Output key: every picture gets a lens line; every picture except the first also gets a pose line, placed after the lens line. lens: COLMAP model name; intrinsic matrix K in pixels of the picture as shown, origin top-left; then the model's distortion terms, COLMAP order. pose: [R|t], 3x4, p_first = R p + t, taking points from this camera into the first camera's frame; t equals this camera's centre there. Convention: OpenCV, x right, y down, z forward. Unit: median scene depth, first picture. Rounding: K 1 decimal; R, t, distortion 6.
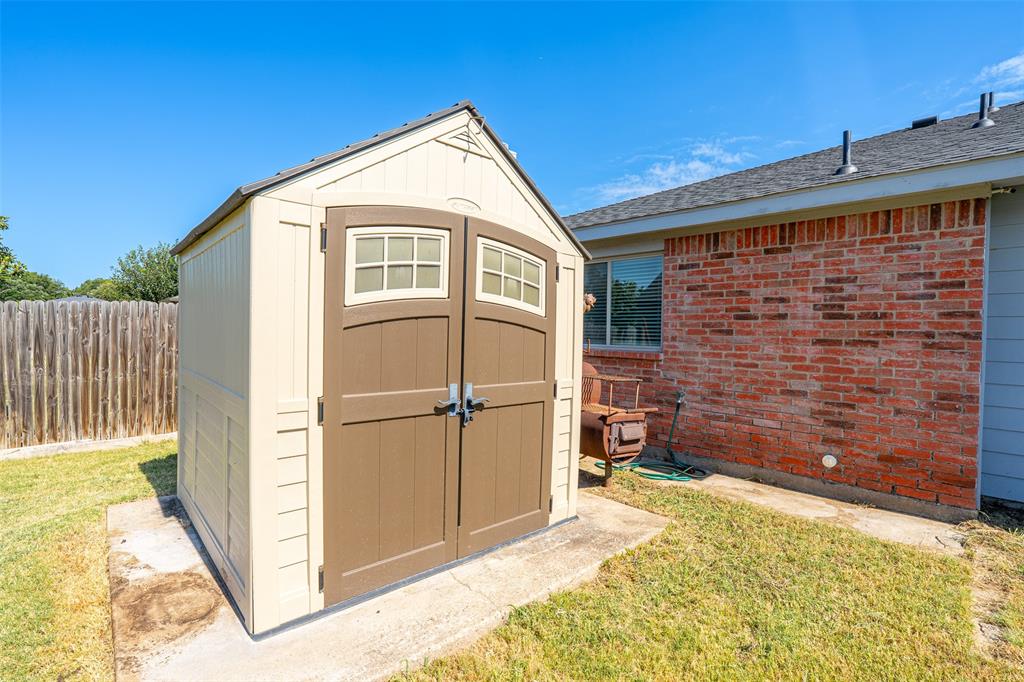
lens RADIAL K [[473.1, 0, 513.7], [0, 473.1, 338.6], [0, 0, 1]] dist [-0.074937, 0.026507]
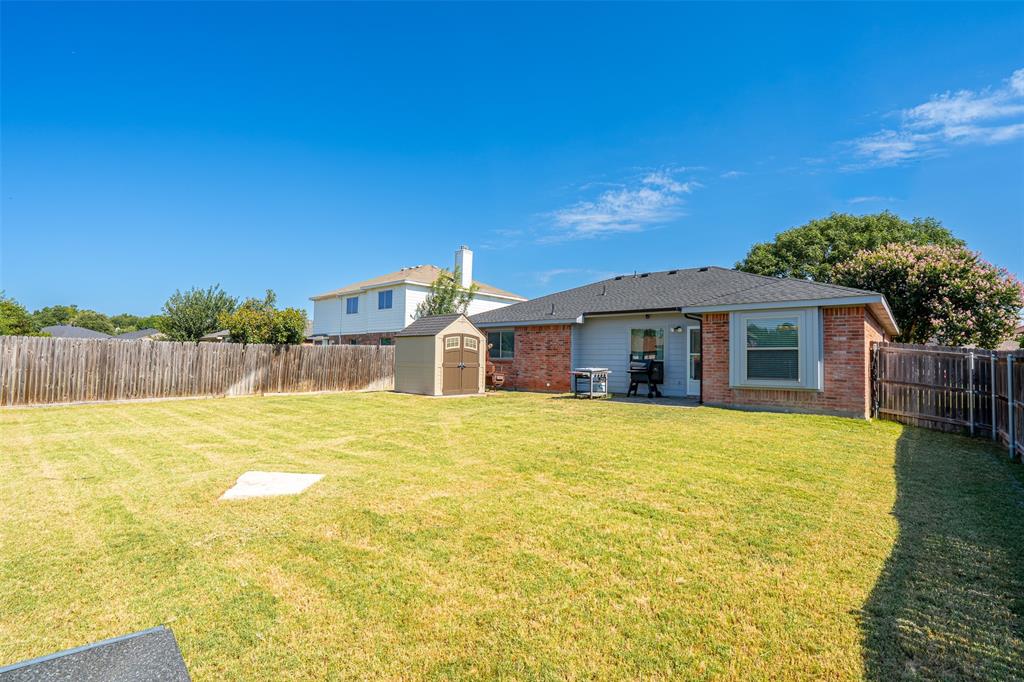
lens RADIAL K [[473.1, 0, 513.7], [0, 473.1, 338.6], [0, 0, 1]] dist [-0.074937, 0.026507]
pose [[0.995481, -0.003964, 0.094875, -0.021672], [0.008886, 0.998633, -0.051516, 0.079229], [-0.094541, 0.052127, 0.994155, -3.608314]]
